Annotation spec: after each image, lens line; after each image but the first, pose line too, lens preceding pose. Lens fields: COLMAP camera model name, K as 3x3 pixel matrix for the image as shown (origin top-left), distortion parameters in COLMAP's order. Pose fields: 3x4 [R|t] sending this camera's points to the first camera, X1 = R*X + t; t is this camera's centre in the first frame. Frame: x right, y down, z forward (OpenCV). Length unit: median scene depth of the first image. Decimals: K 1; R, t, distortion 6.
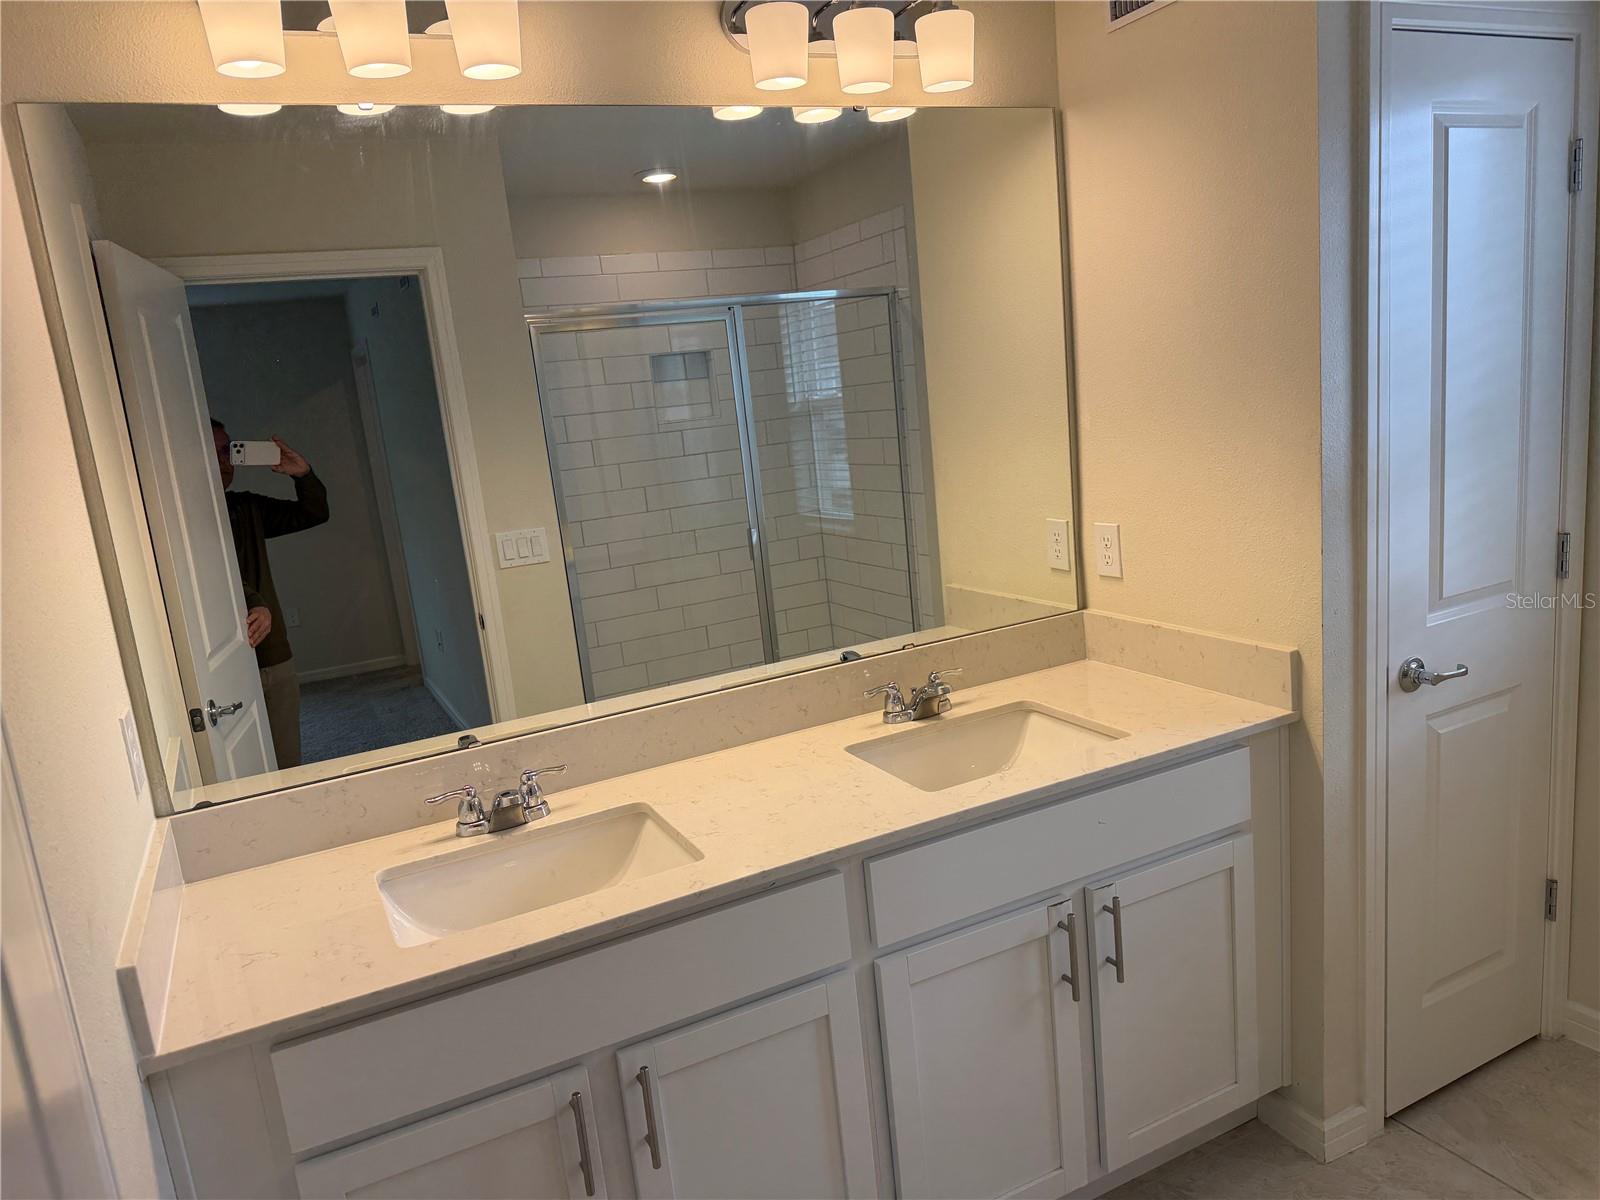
lens RADIAL K [[1116.8, 0, 800.7], [0, 1116.8, 597.9], [0, 0, 1]] dist [-0.013450, -0.014824]
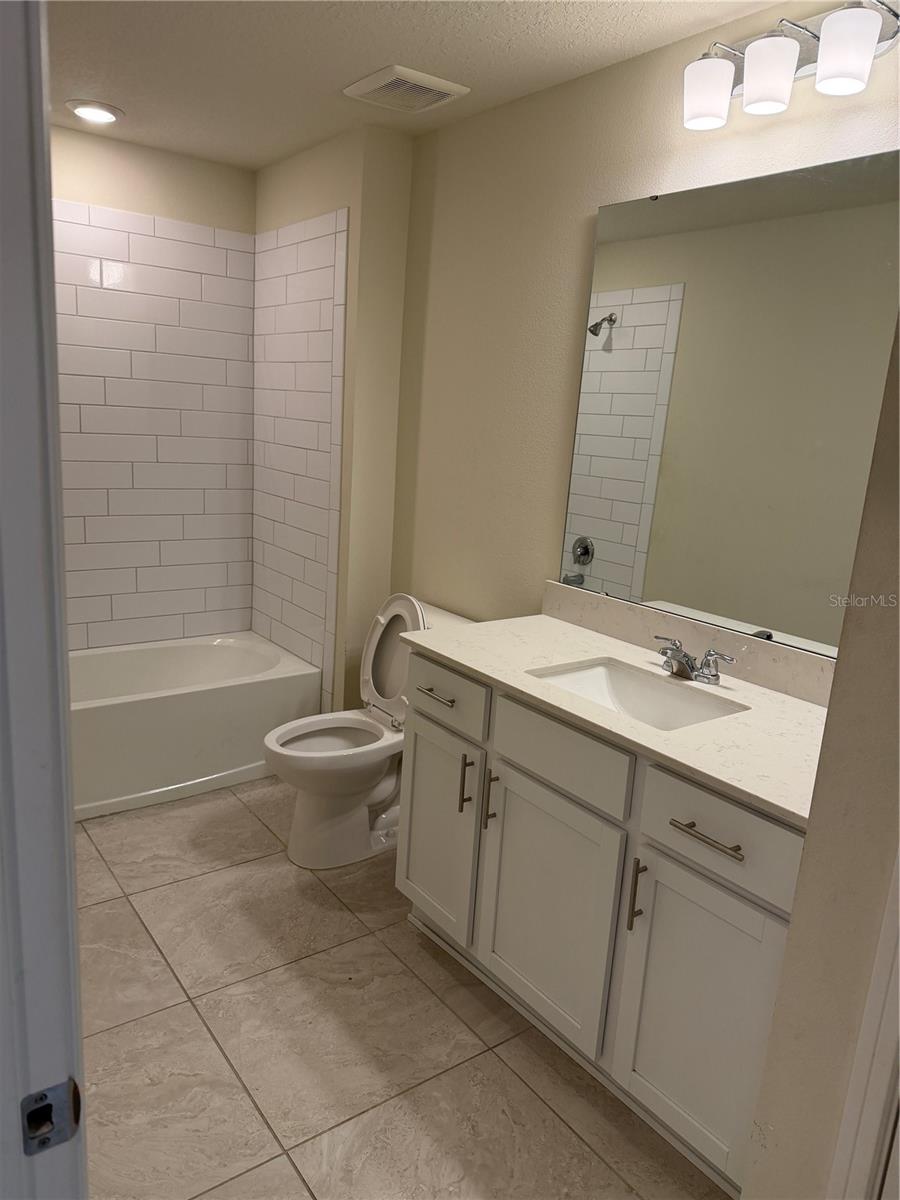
lens RADIAL K [[837.6, 0, 448.9], [0, 837.6, 599.6], [0, 0, 1]] dist [-0.013450, -0.014824]
pose [[0.165437, 0.340480, -0.925583, 0.722970], [-0.271210, 0.918037, 0.289229, -0.128330], [0.948196, 0.203178, 0.244219, 0.468072]]
